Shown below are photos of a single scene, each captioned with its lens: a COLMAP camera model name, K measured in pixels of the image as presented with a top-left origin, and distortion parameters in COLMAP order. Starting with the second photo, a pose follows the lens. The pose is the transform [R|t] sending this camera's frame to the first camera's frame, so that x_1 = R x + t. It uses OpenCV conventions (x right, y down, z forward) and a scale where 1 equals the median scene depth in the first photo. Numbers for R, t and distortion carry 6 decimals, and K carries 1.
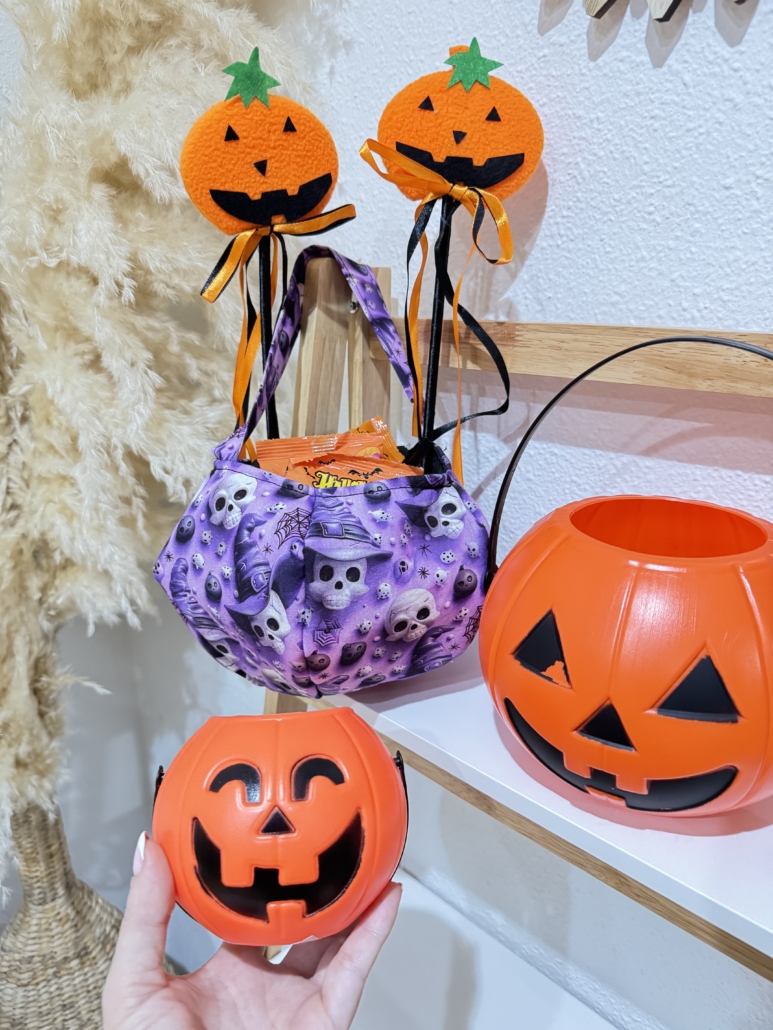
lens RADIAL K [[739.5, 0, 386.5], [0, 739.5, 515.0], [0, 0, 1]] dist [0.064585, -0.083886]
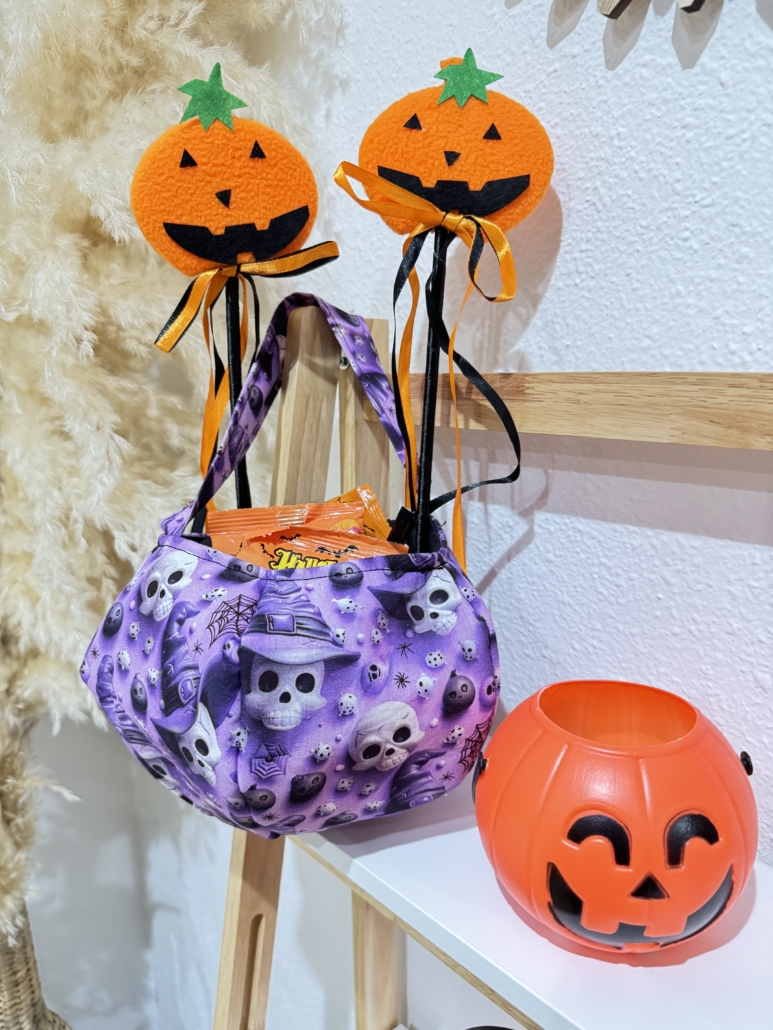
lens RADIAL K [[739.5, 0, 386.5], [0, 739.5, 515.0], [0, 0, 1]] dist [0.064585, -0.083886]
pose [[0.998210, 0.003822, -0.059690, 0.078088], [-0.010155, 0.994297, -0.106160, -0.011178], [0.058944, 0.106576, 0.992556, 0.205577]]
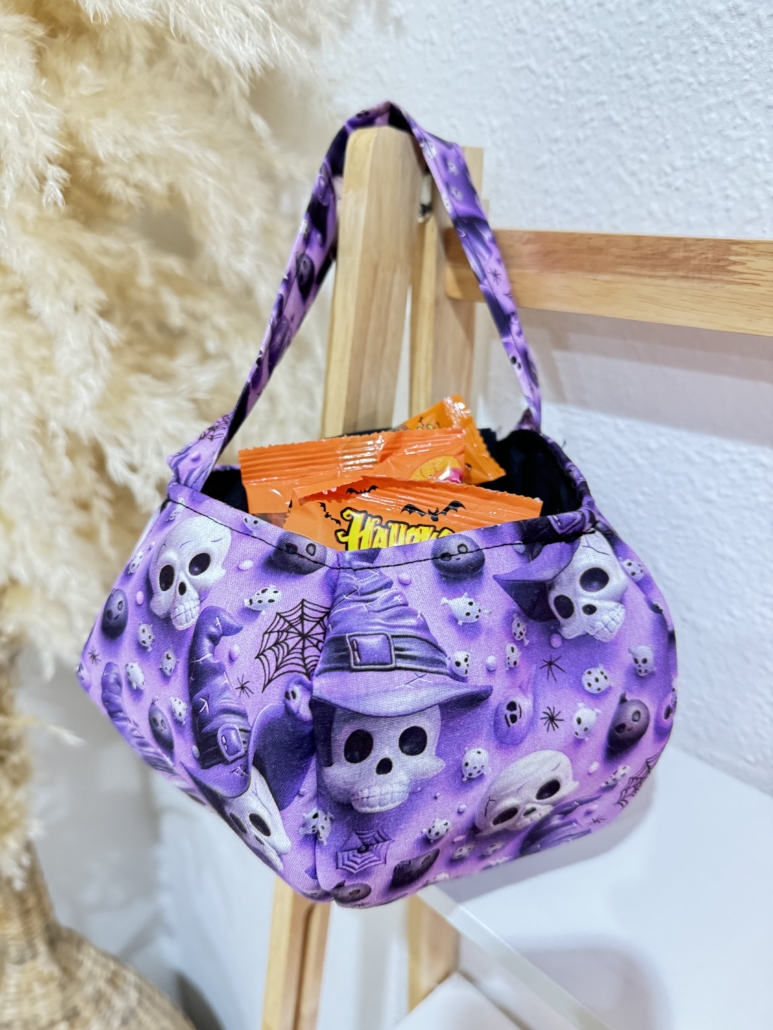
lens RADIAL K [[769.3, 0, 378.3], [0, 769.3, 524.3], [0, 0, 1]] dist [0.048334, -0.103130]
pose [[0.995827, -0.005392, -0.091102, -0.018928], [0.014393, 0.995040, 0.098428, -0.107064], [0.090119, -0.099329, 0.990965, 0.462640]]
